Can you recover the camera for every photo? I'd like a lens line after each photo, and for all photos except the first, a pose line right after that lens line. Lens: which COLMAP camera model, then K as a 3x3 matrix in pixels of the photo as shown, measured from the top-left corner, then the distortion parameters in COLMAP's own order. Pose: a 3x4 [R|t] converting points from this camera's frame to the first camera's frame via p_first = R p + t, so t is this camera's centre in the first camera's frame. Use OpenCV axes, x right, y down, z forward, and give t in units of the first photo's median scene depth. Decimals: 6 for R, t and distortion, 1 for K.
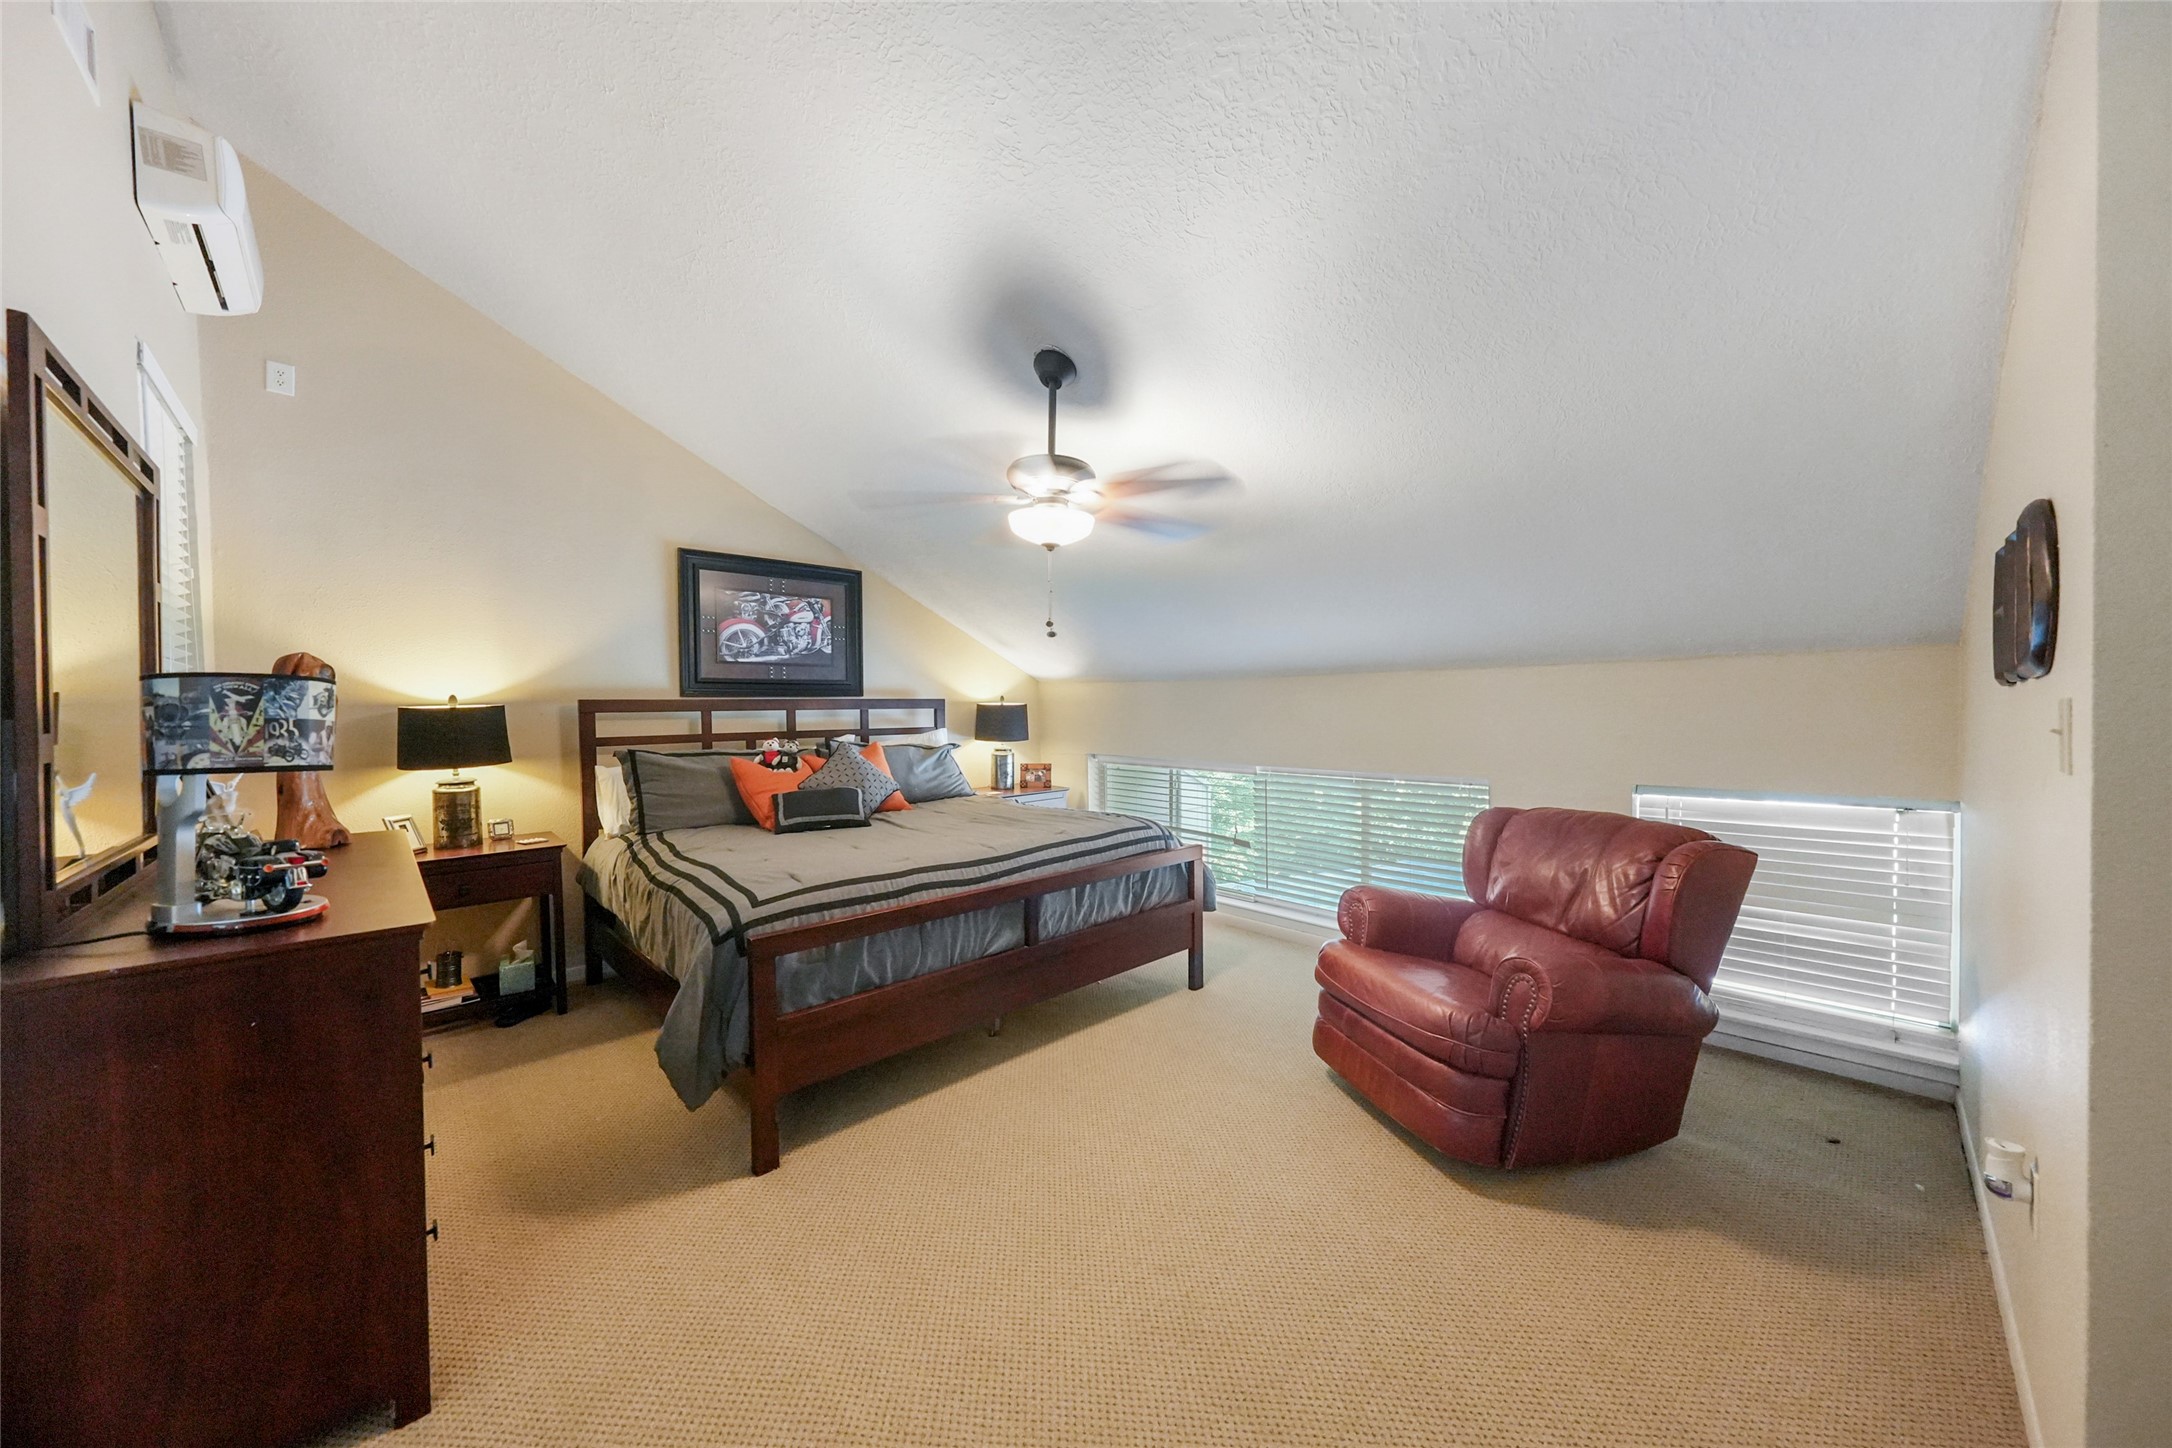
lens RADIAL K [[756.4, 0, 1086.0], [0, 756.4, 724.0], [0, 0, 1]] dist [-0.000127, 0.000020]
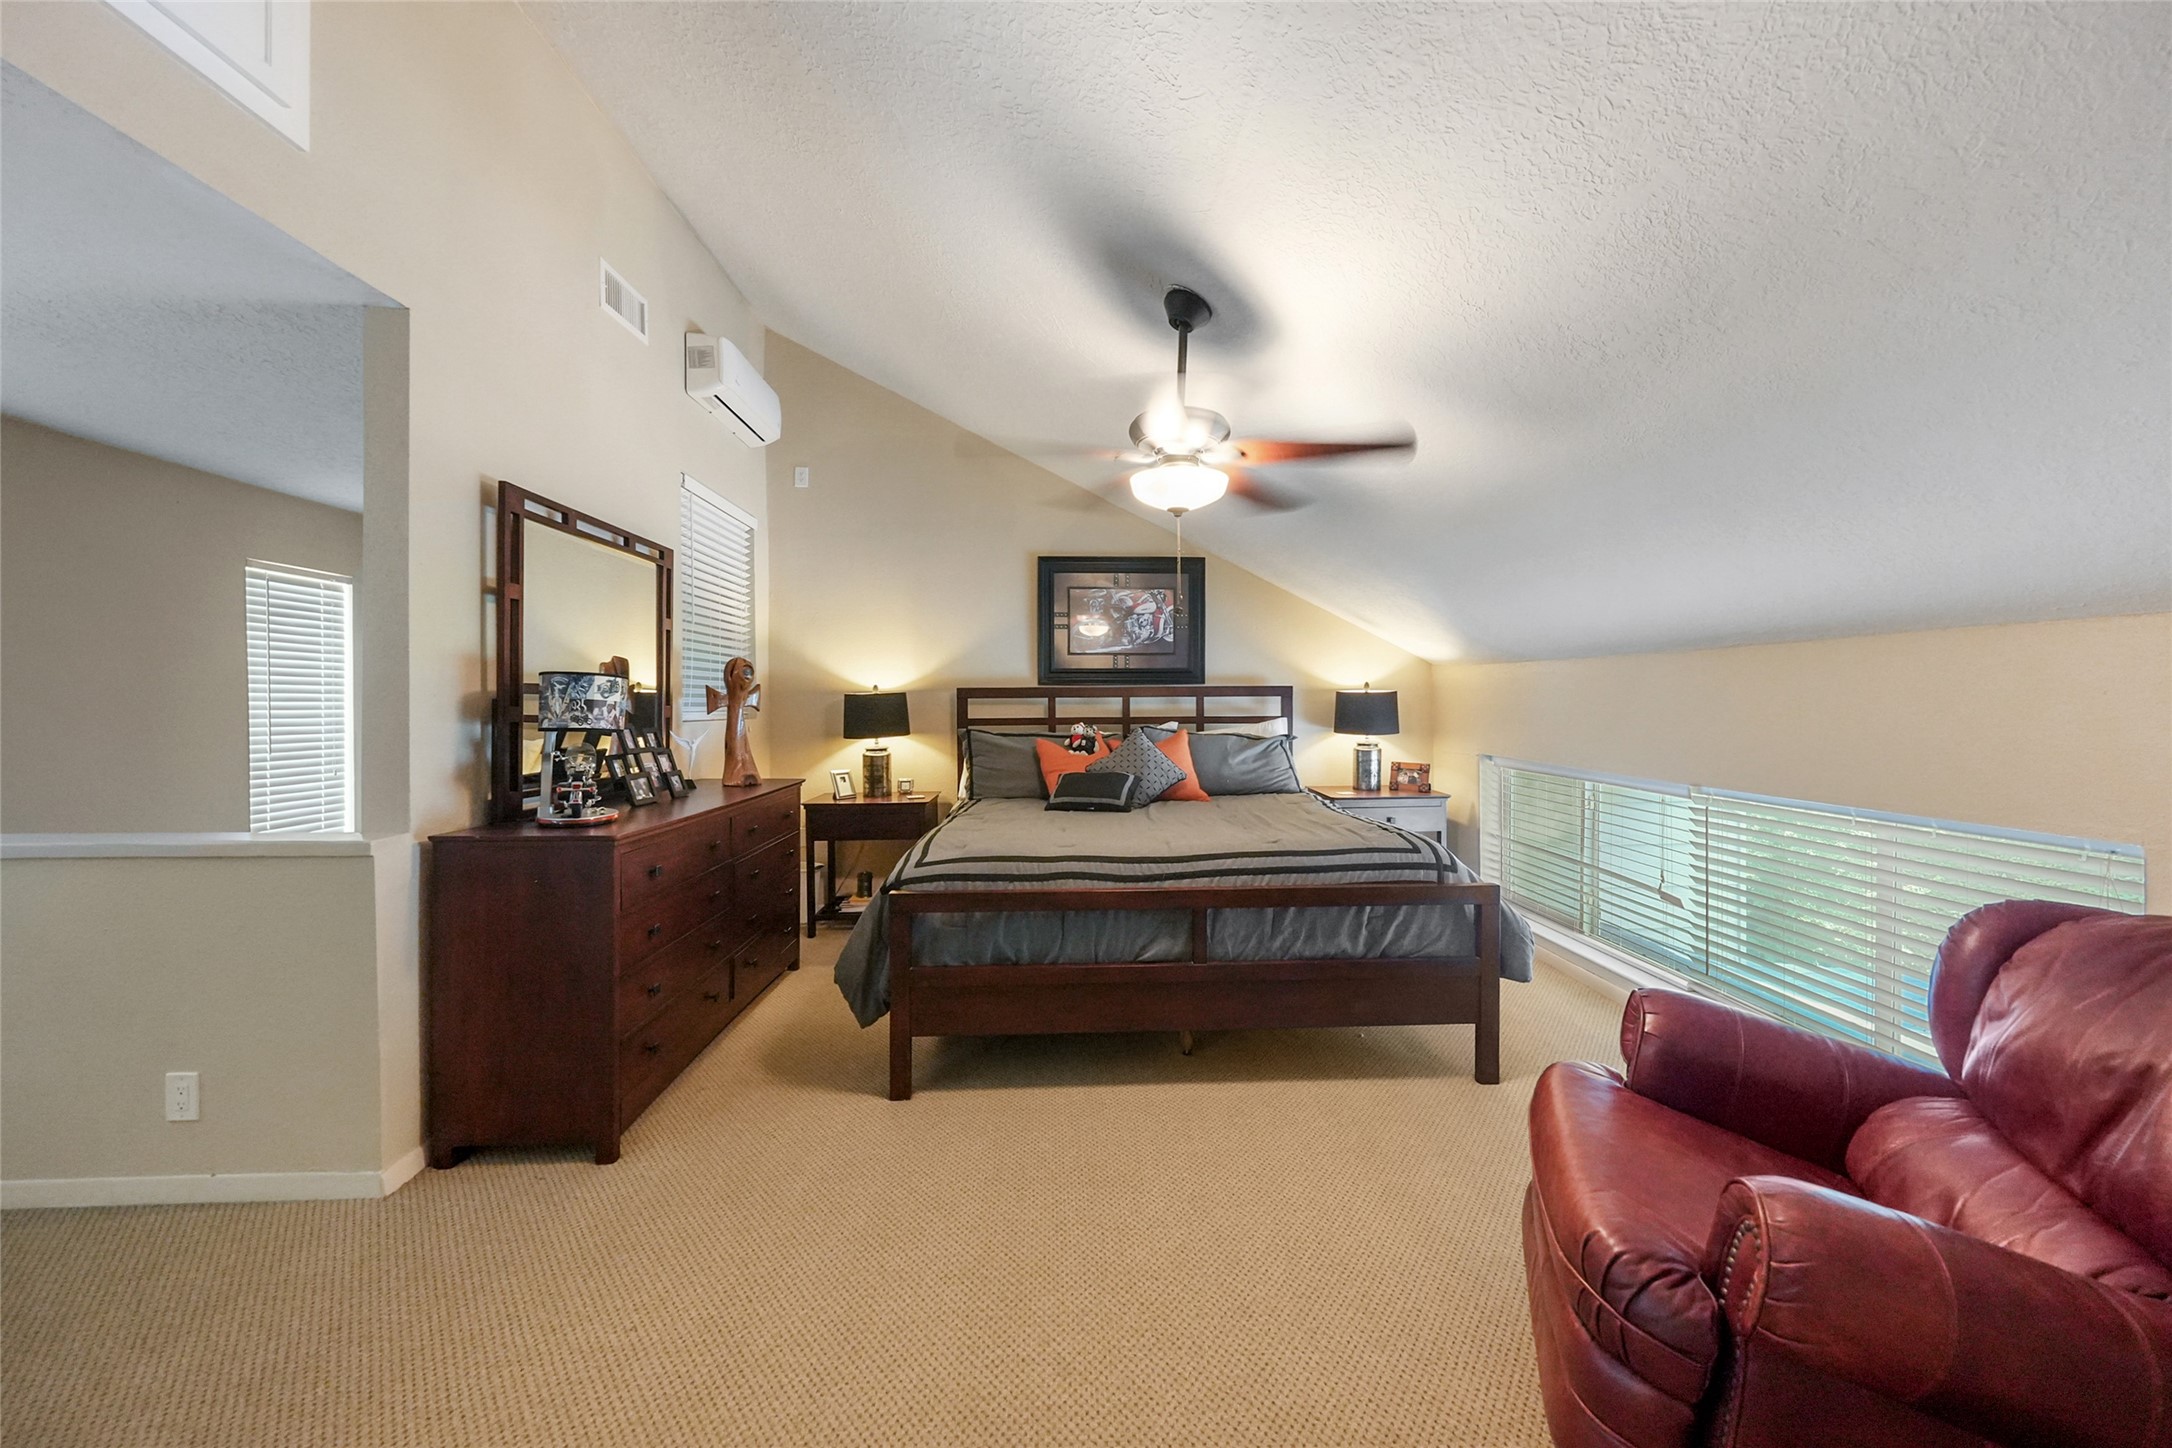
lens RADIAL K [[771.9, 0, 1086.3], [0, 771.9, 709.3], [0, 0, 1]] dist [0.001617, 0.000022]
pose [[0.757249, 0.014717, -0.652960, 0.337041], [-0.017791, 0.999840, 0.001903, -0.003147], [0.652884, 0.010175, 0.757390, 0.182396]]
